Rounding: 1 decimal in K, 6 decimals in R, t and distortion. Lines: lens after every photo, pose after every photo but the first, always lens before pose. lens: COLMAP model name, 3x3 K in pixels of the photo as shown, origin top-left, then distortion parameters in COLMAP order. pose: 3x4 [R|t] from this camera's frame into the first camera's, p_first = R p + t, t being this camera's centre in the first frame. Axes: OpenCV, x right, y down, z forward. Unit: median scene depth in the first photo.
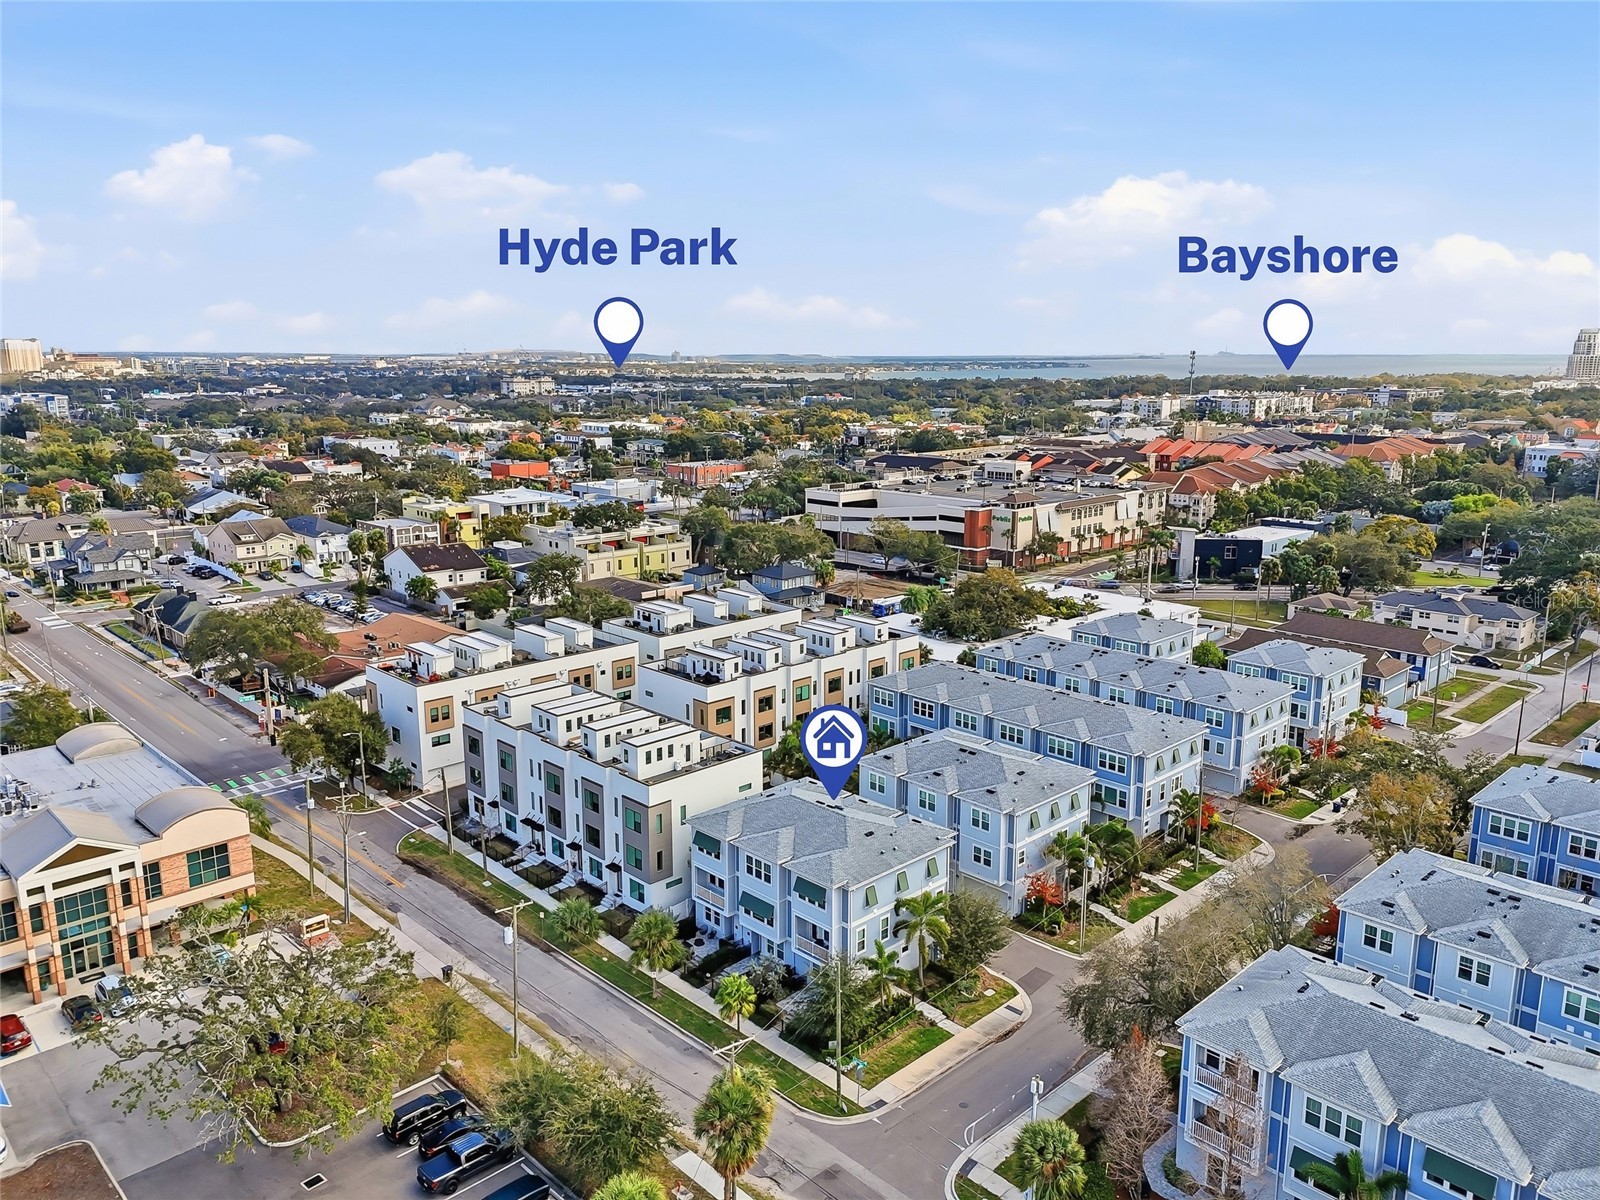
lens RADIAL K [[1172.6, 0, 801.3], [0, 1172.6, 620.5], [0, 0, 1]] dist [0.107783, -0.140316]
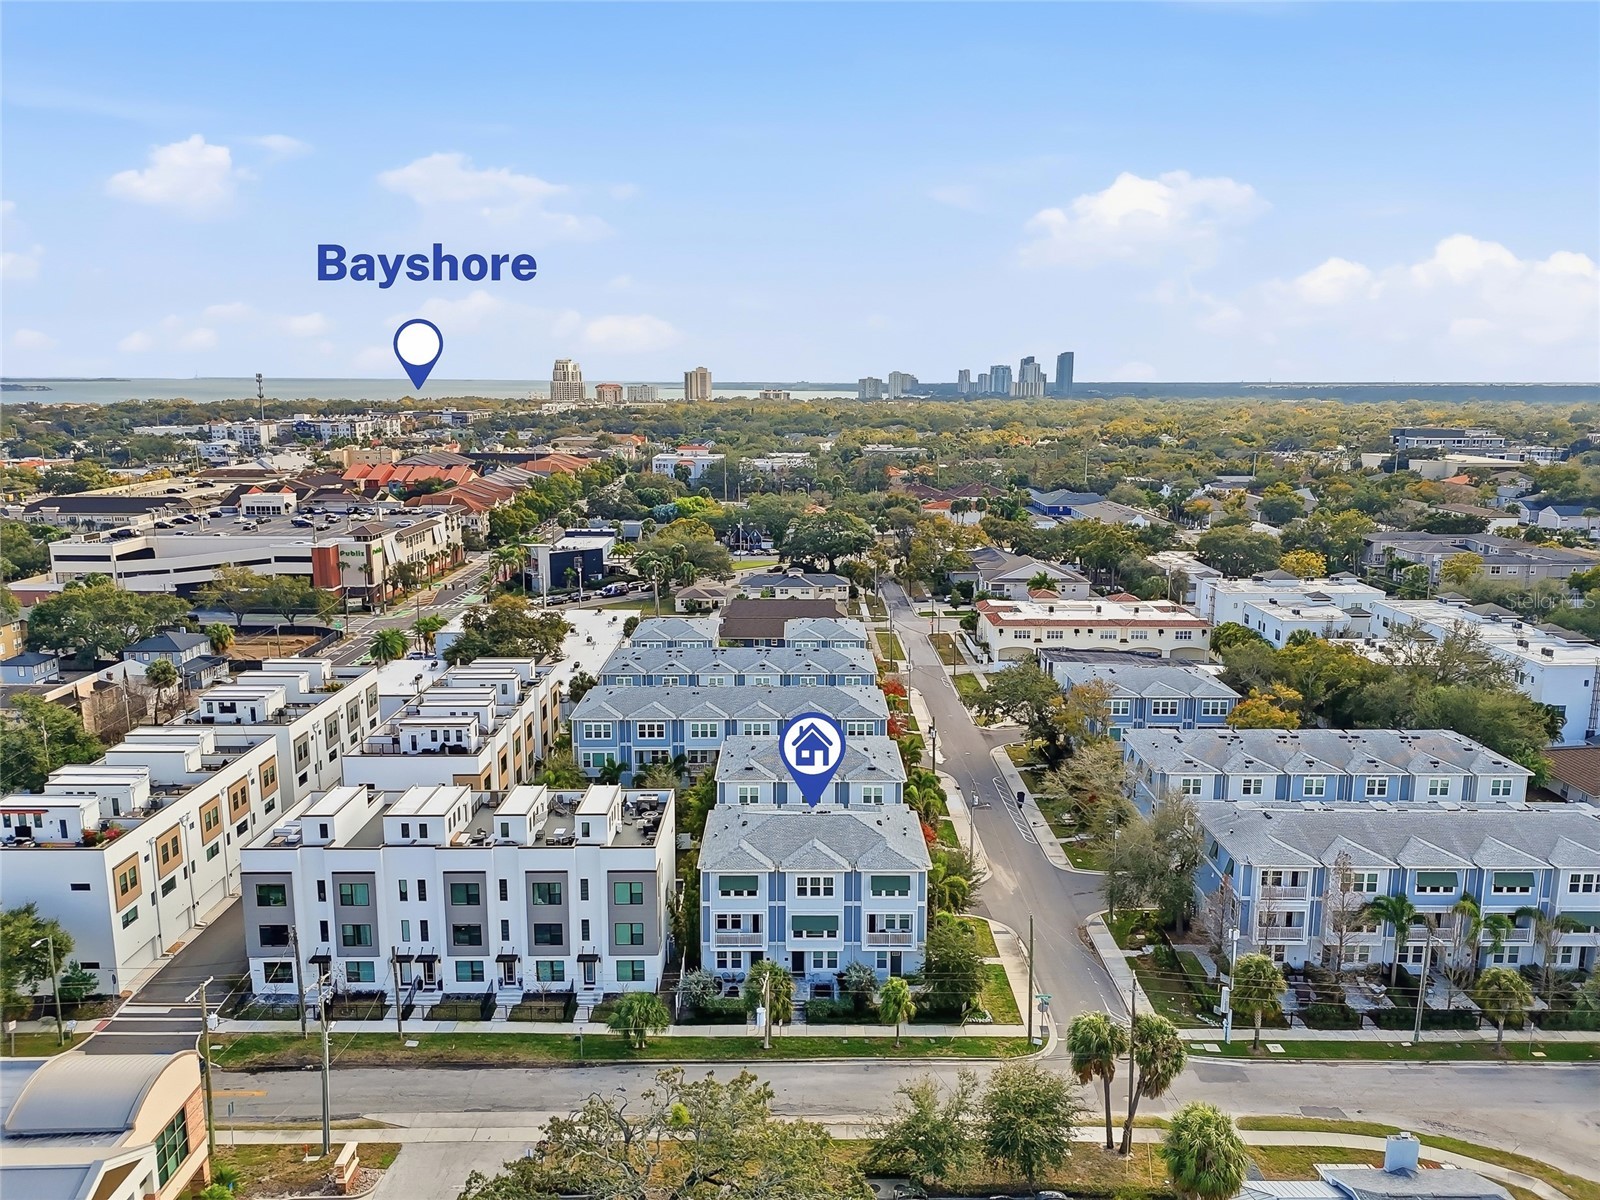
lens RADIAL K [[1169.8, 0, 803.8], [0, 1169.8, 598.1], [0, 0, 1]] dist [0.083230, -0.091931]
pose [[0.689421, -0.131841, 0.712261, -0.562279], [0.157752, 0.987023, 0.030006, -0.051199], [-0.706974, 0.091674, 0.701273, 0.209355]]
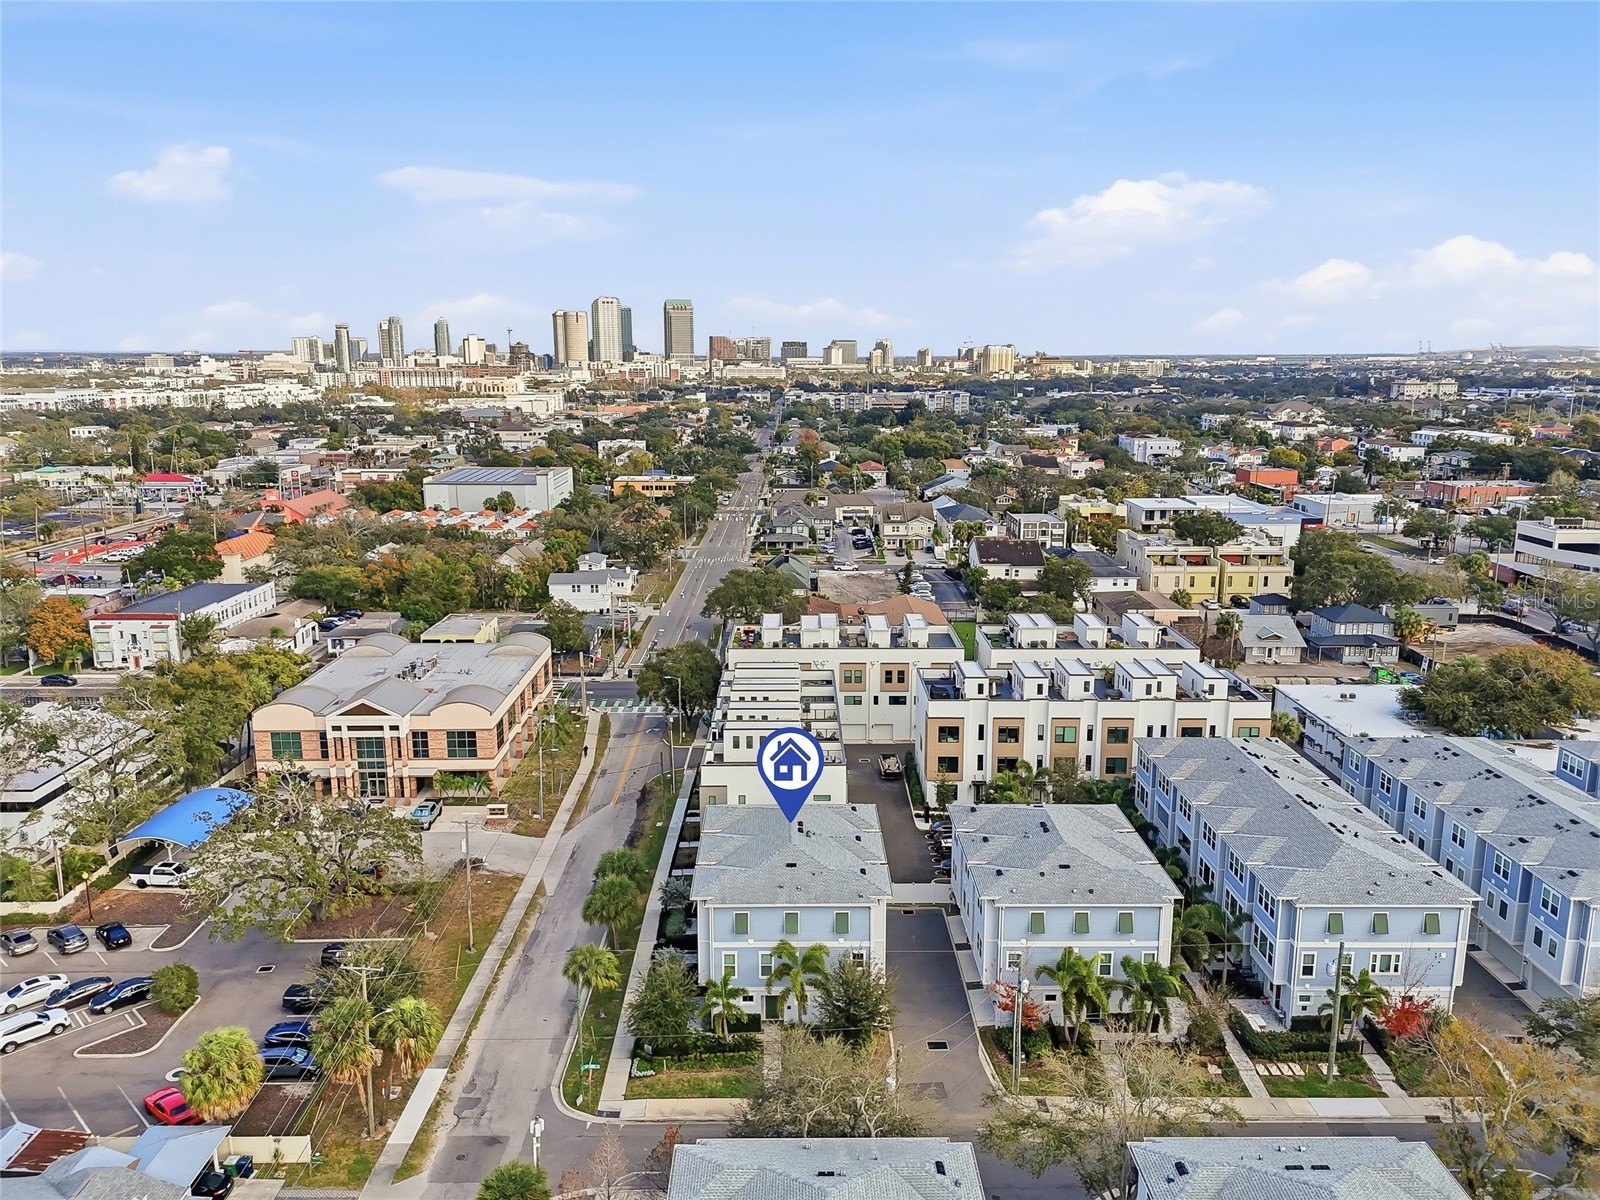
lens RADIAL K [[1169.8, 0, 803.8], [0, 1169.8, 598.1], [0, 0, 1]] dist [0.083230, -0.091931]
pose [[0.721910, 0.139780, -0.677722, 0.521424], [-0.151940, 0.987504, 0.041826, -0.055242], [0.675100, 0.072779, 0.734128, 0.231361]]
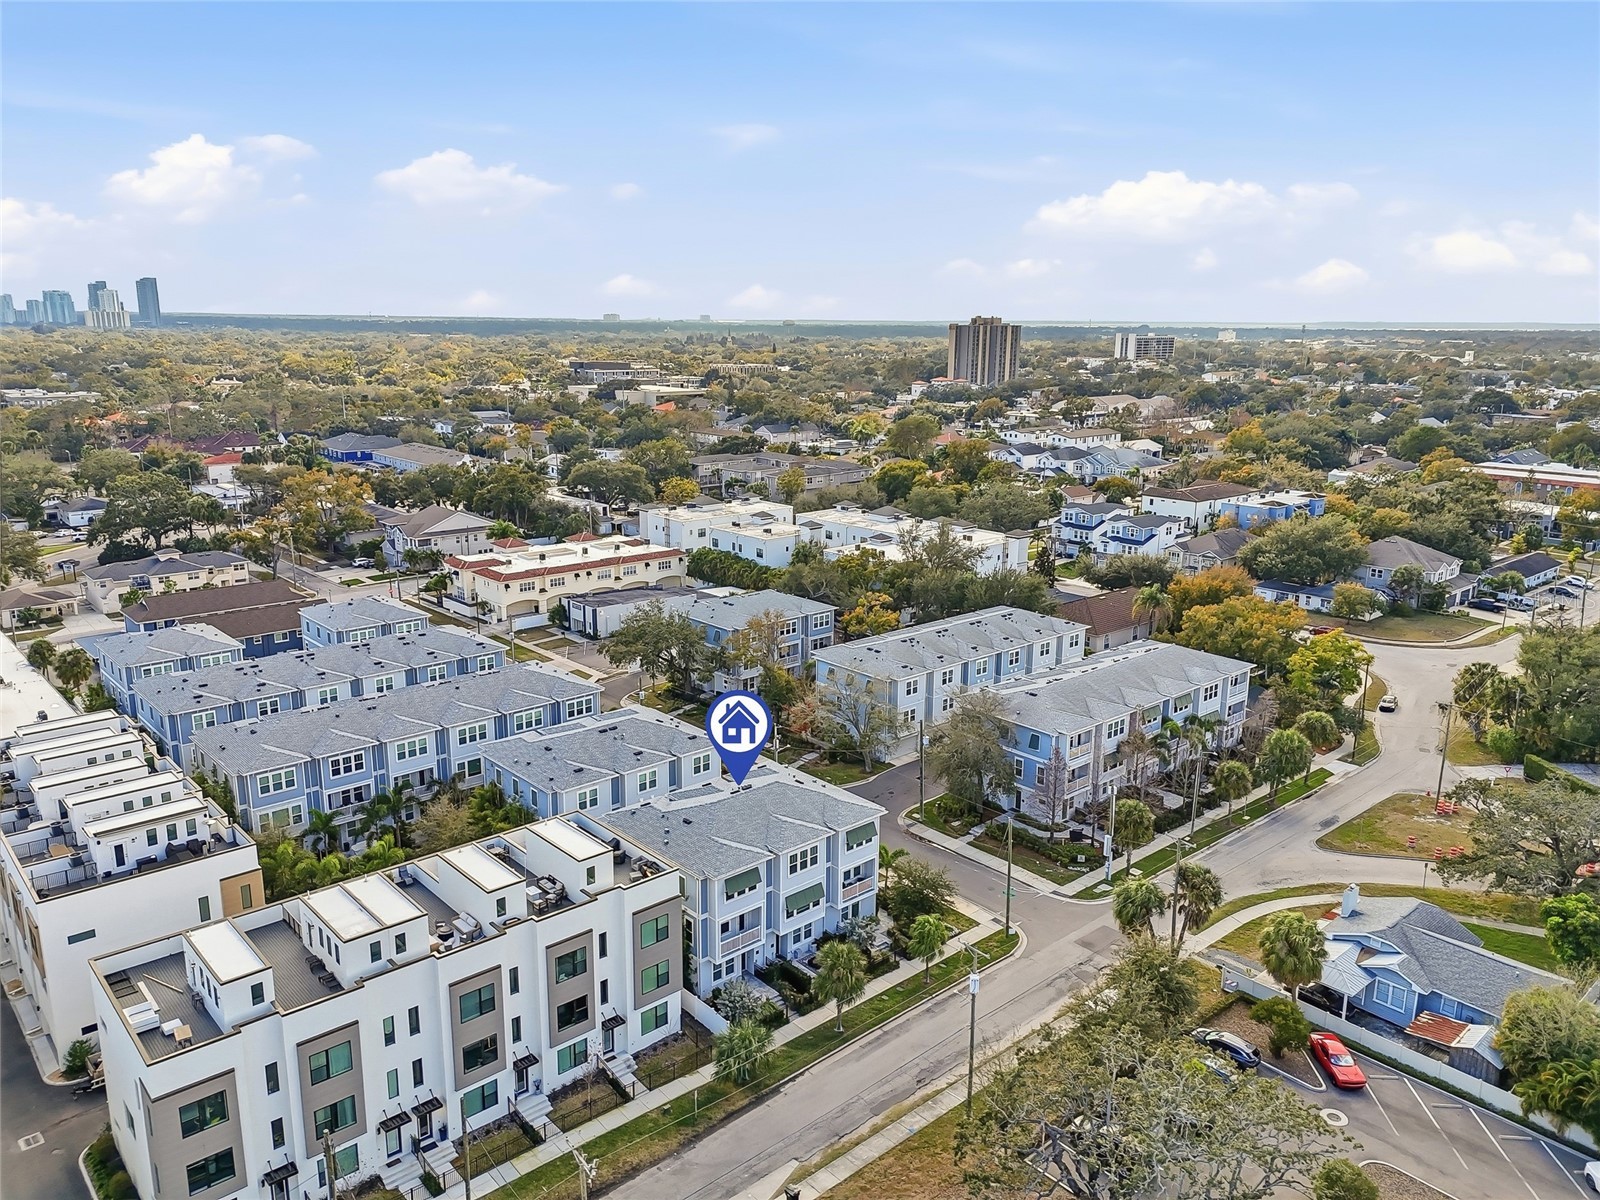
lens RADIAL K [[1169.8, 0, 803.8], [0, 1169.8, 598.1], [0, 0, 1]] dist [0.083230, -0.091931]
pose [[0.034544, -0.232446, 0.971996, -0.711187], [0.212515, 0.952042, 0.220121, -0.159149], [-0.976547, 0.198960, 0.082286, 0.673271]]
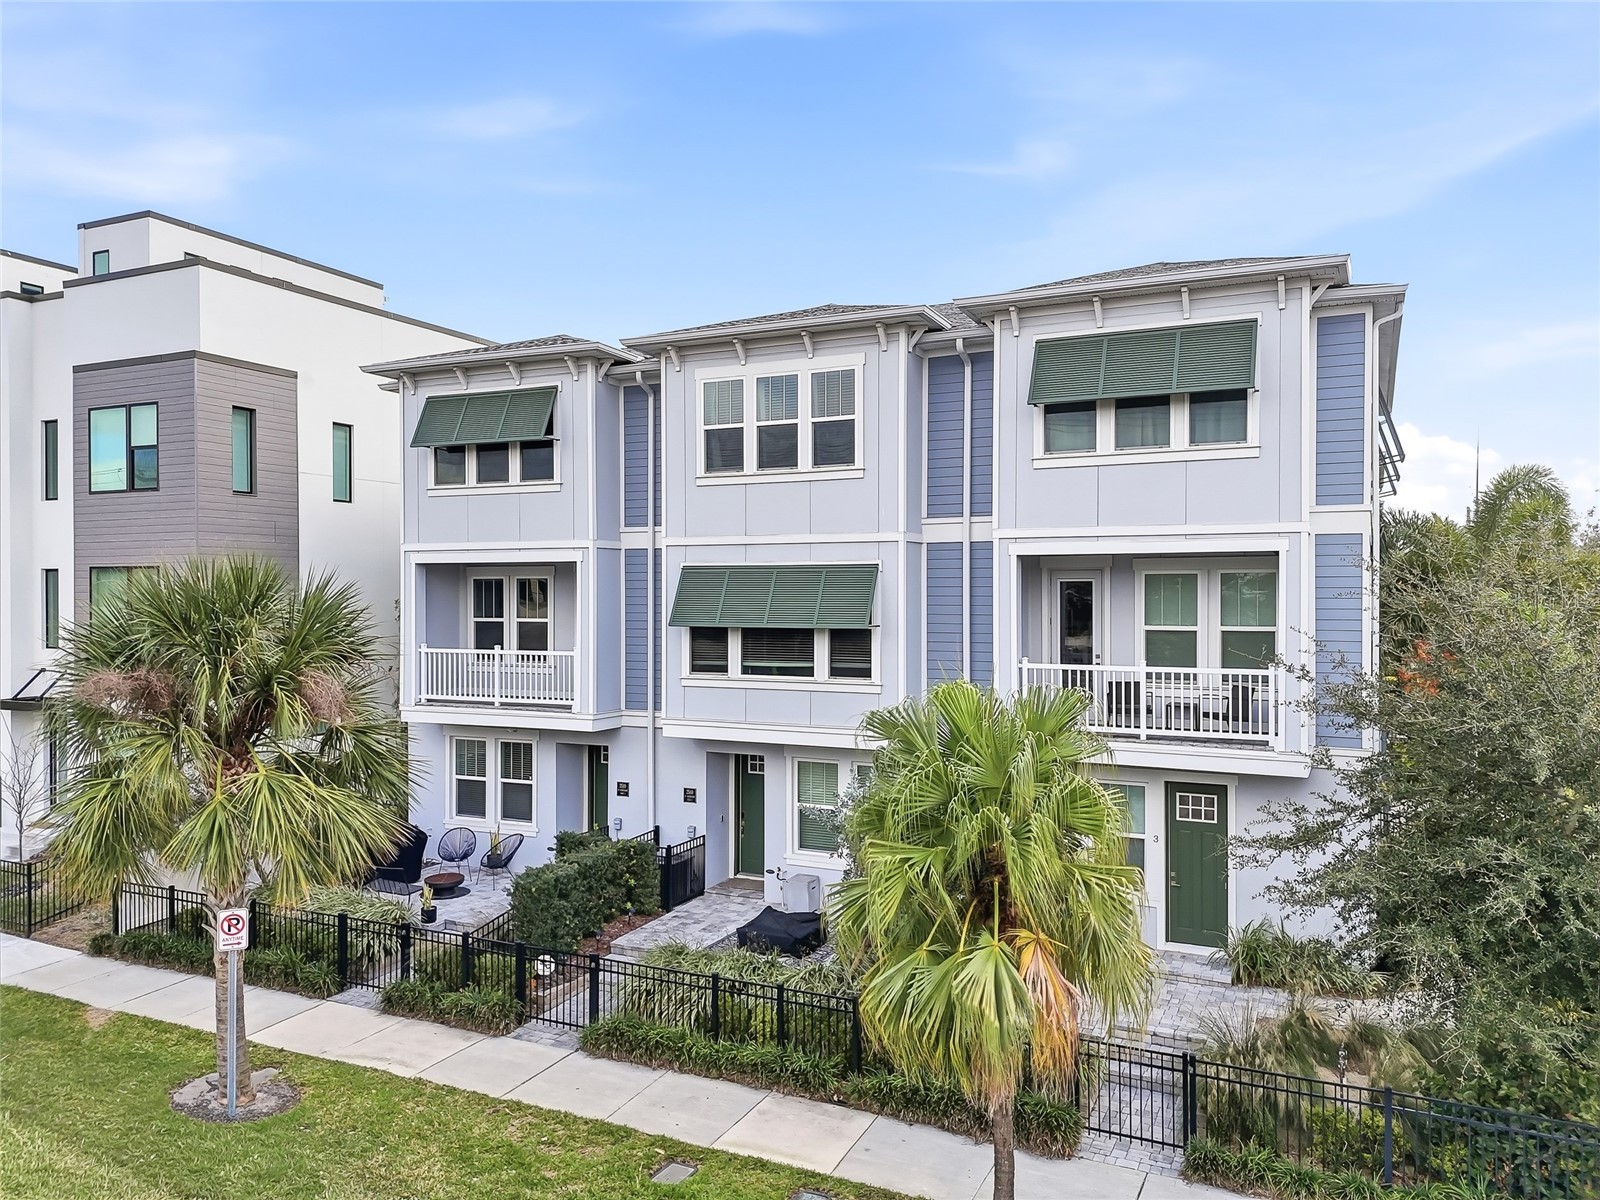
lens RADIAL K [[1169.8, 0, 803.8], [0, 1169.8, 598.1], [0, 0, 1]] dist [0.083230, -0.091931]
pose [[0.934442, -0.009355, 0.355992, -0.083462], [0.083878, 0.977312, -0.194491, 0.218630], [-0.346096, 0.211600, 0.914026, 0.619999]]
